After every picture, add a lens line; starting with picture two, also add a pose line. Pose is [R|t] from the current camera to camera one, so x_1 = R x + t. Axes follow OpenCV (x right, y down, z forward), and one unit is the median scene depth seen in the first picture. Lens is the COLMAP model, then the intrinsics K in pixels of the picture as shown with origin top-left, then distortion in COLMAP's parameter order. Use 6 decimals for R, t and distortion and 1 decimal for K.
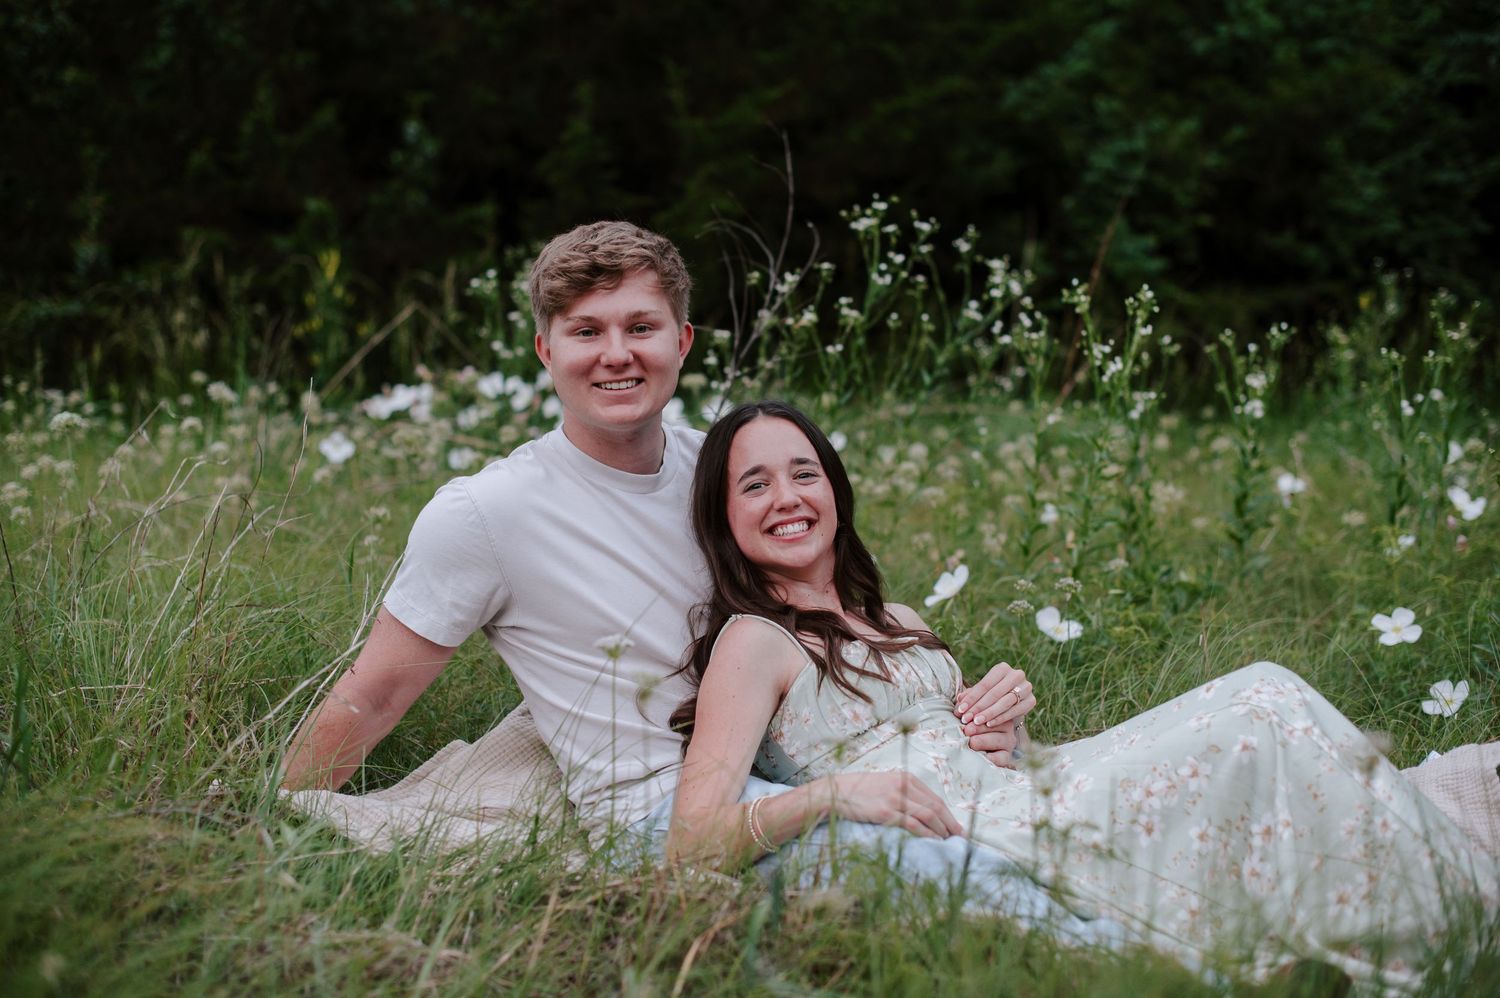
lens RADIAL K [[2177.7, 0, 750.0], [0, 2177.7, 499.0], [0, 0, 1]] dist [-0.136963, 0.107982]
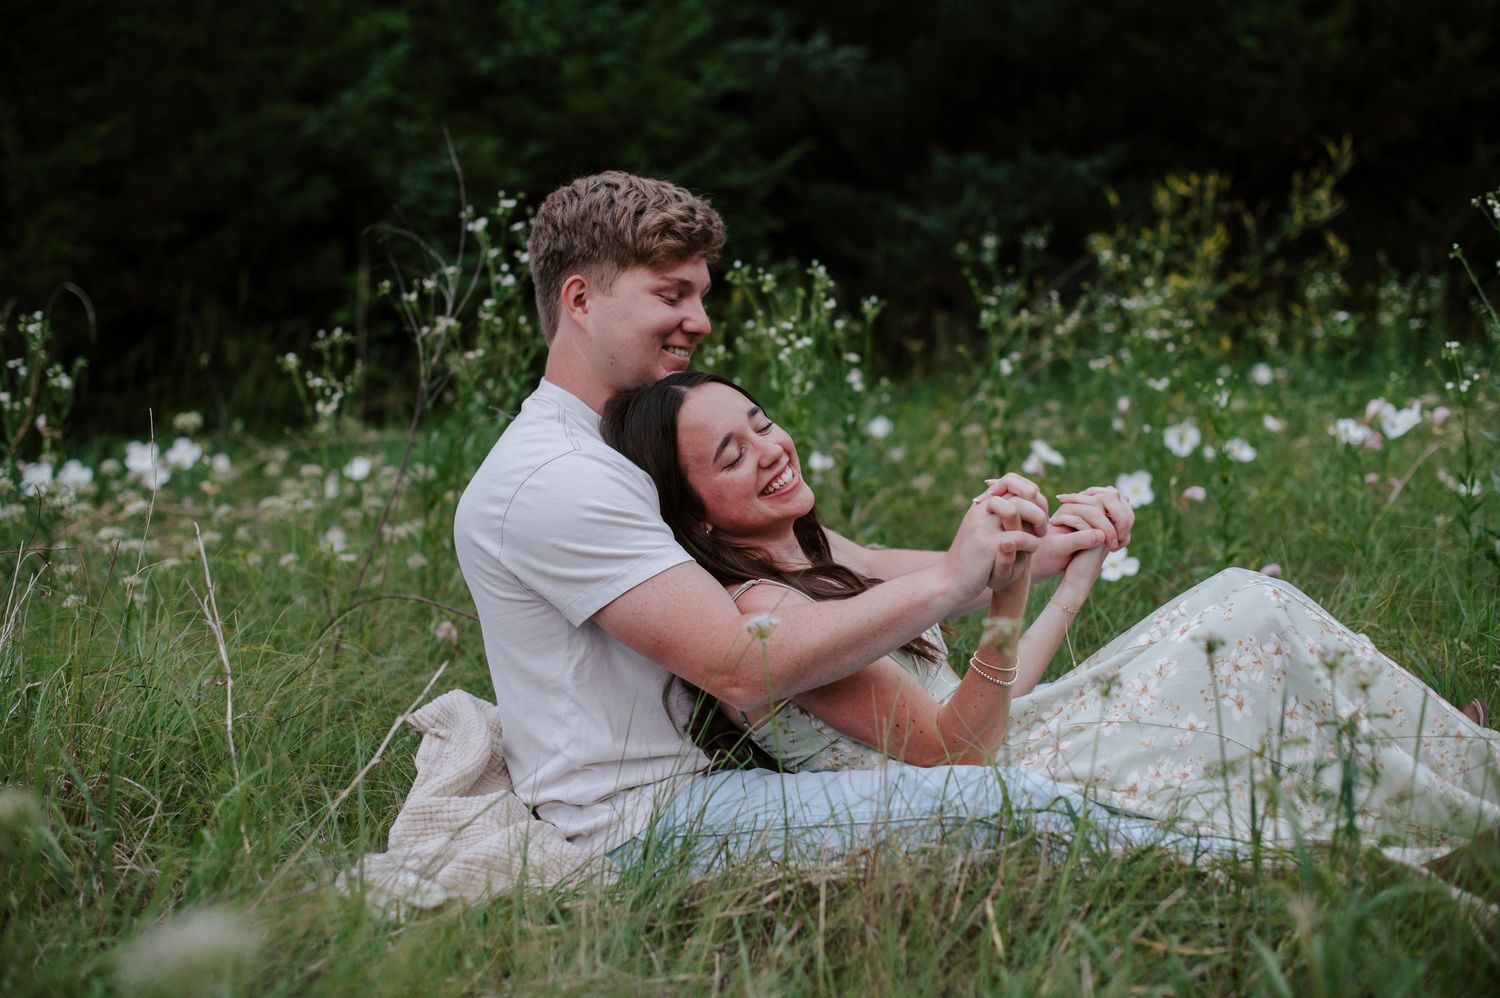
lens RADIAL K [[2177.7, 0, 750.0], [0, 2177.7, 499.0], [0, 0, 1]] dist [-0.136963, 0.107982]
pose [[0.923213, -0.103037, 0.370218, -0.161581], [0.109781, 0.993952, 0.002871, 0.003845], [-0.368275, 0.037992, 0.928940, 0.050647]]
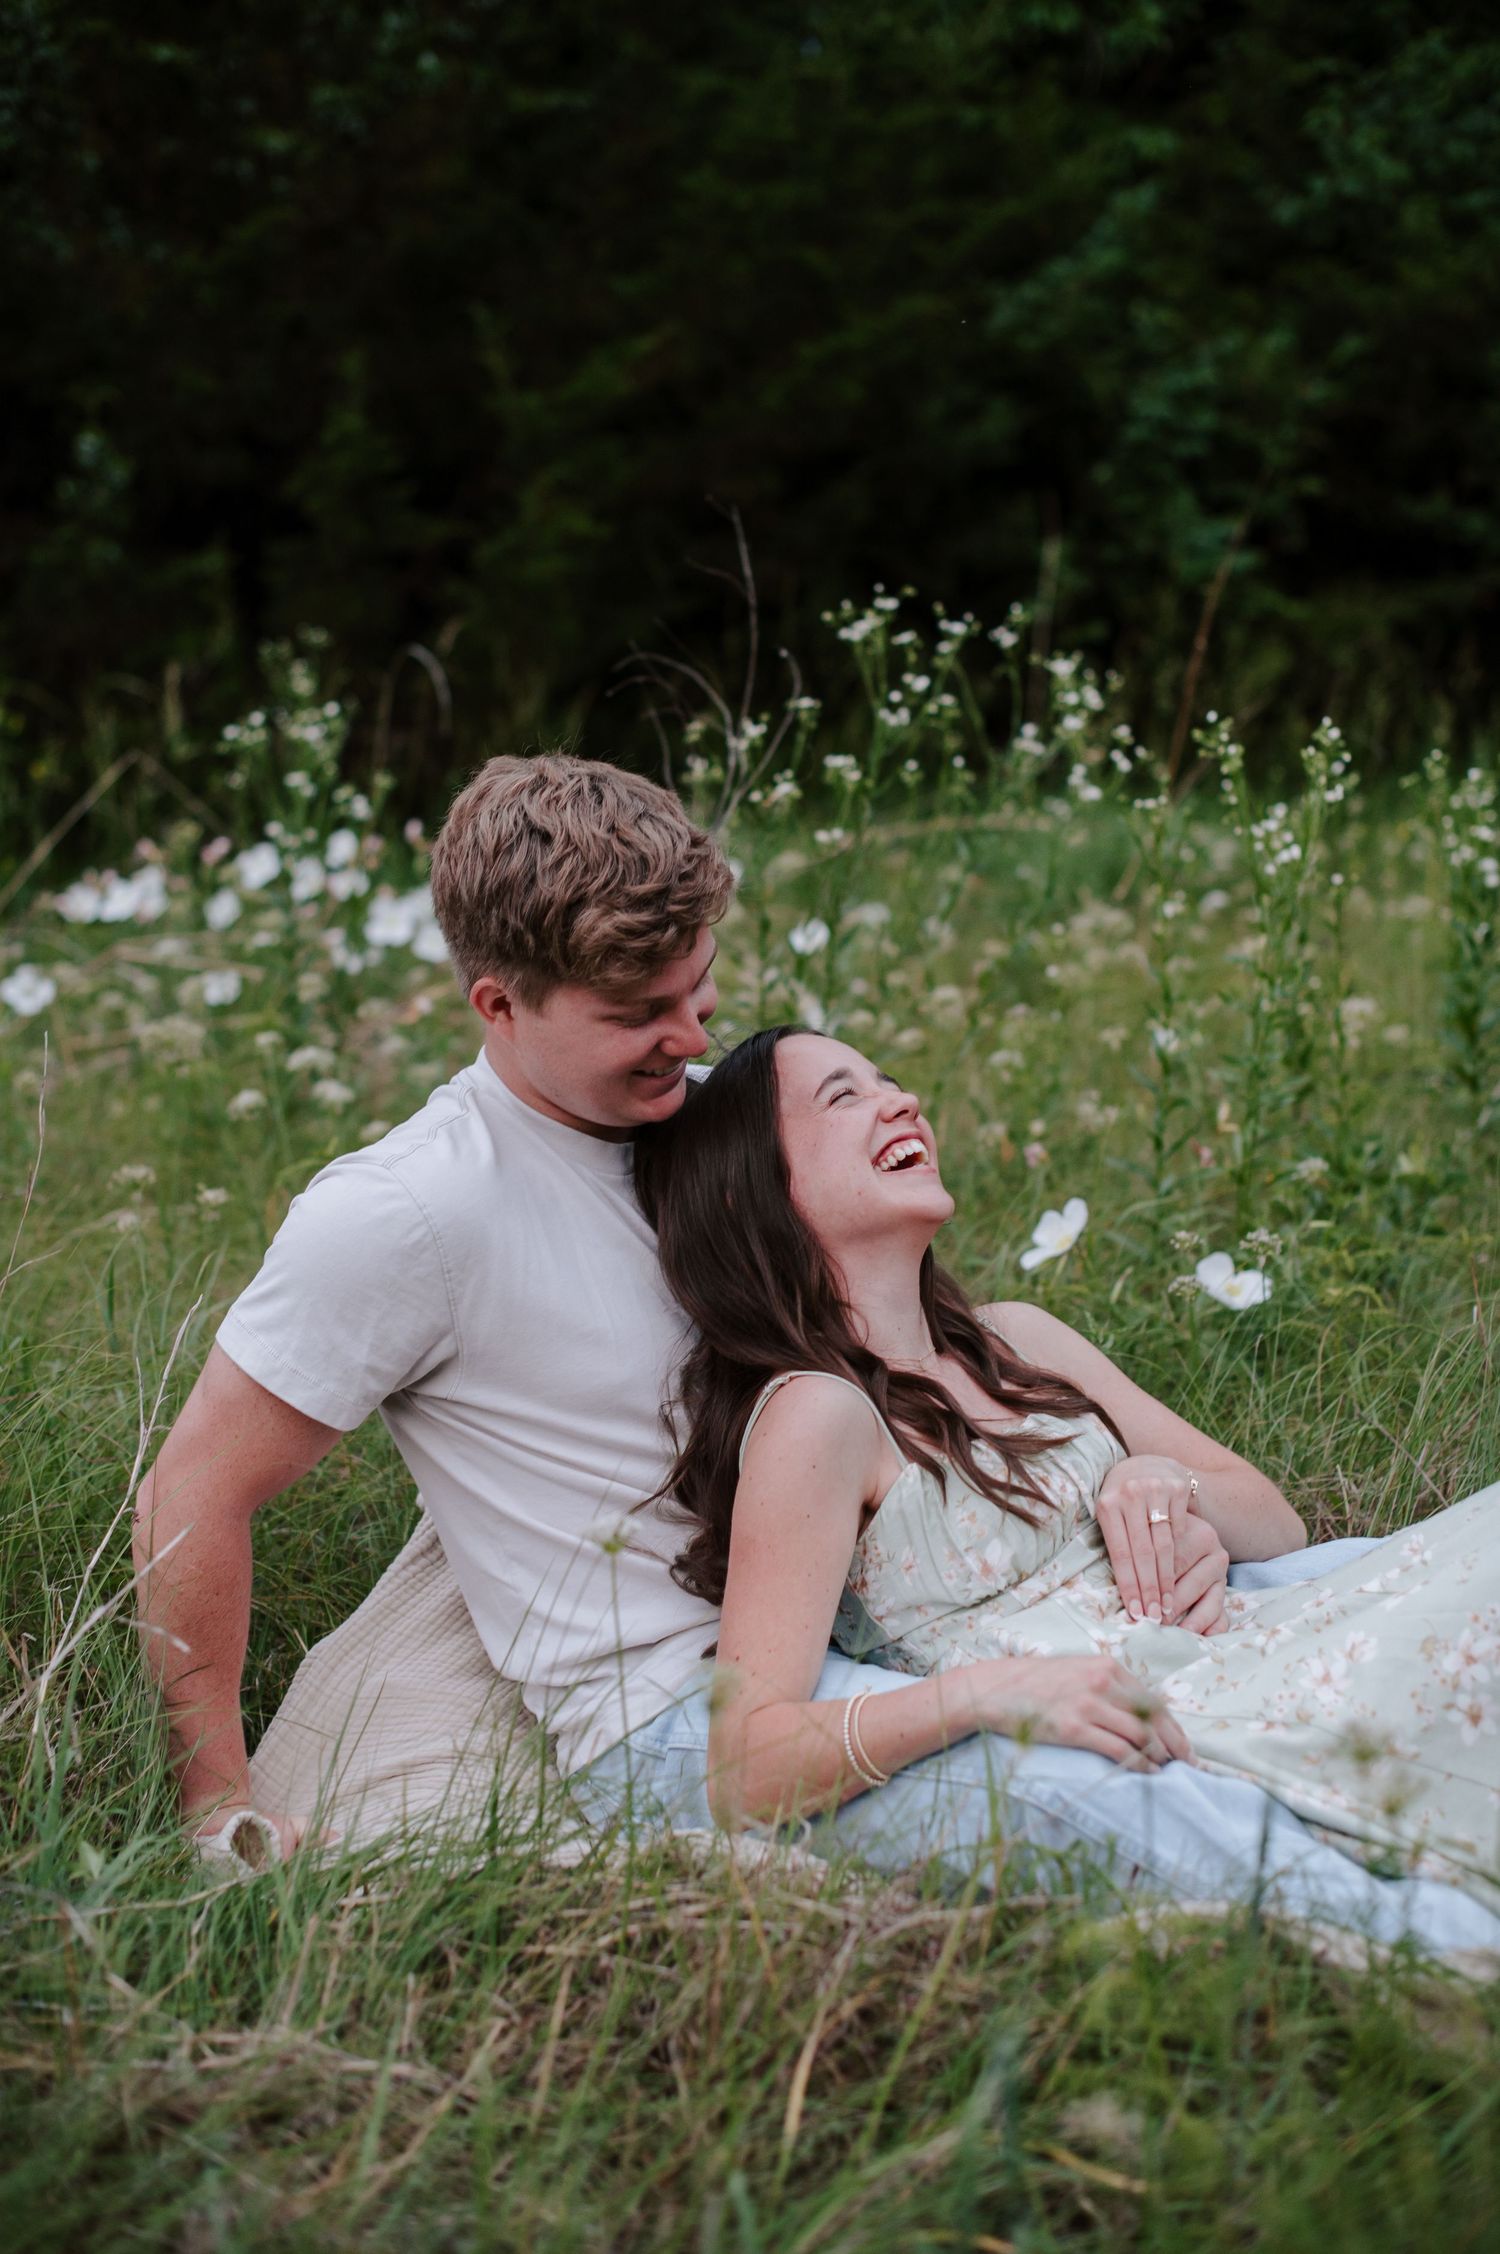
lens RADIAL K [[3272.4, 0, 750.0], [0, 3272.4, 1127.0], [0, 0, 1]] dist [-0.136963, 0.107982]
pose [[0.996485, -0.075029, 0.037248, -0.019636], [0.072153, 0.994694, 0.073330, -0.043155], [-0.042553, -0.070384, 0.996612, 0.039864]]
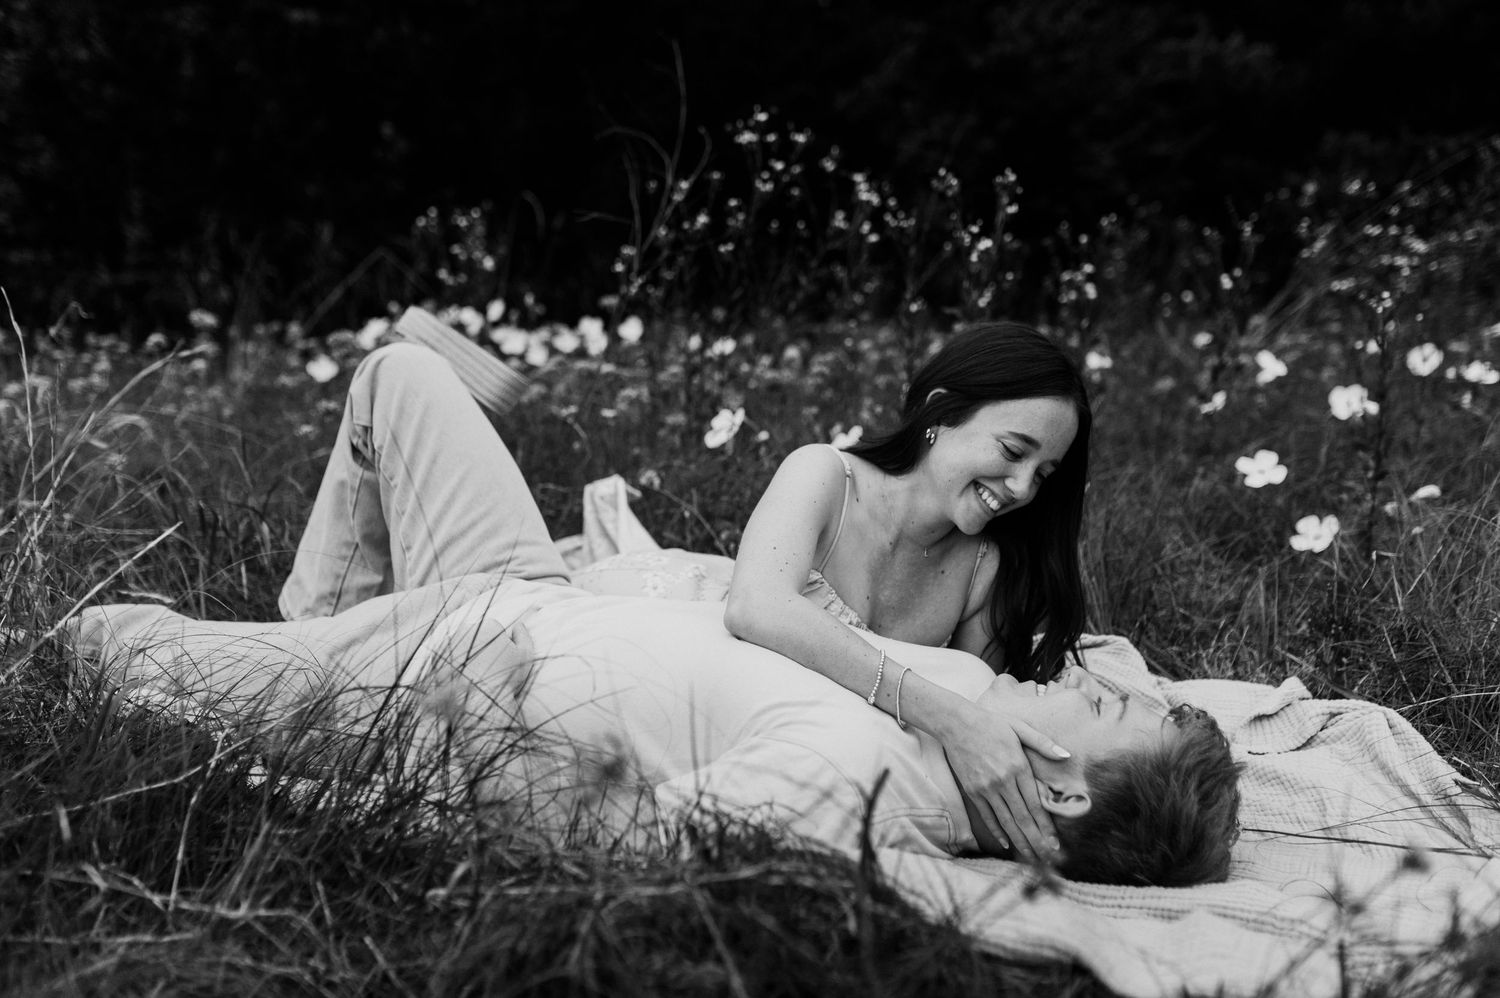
lens RADIAL K [[1435.7, 0, 750.0], [0, 1435.7, 499.0], [0, 0, 1]] dist [0.000080, -0.001763]
pose [[0.997305, -0.045658, 0.057437, 0.001907], [0.042211, 0.997314, 0.059859, 0.013030], [-0.060016, -0.057273, 0.996553, 0.190219]]
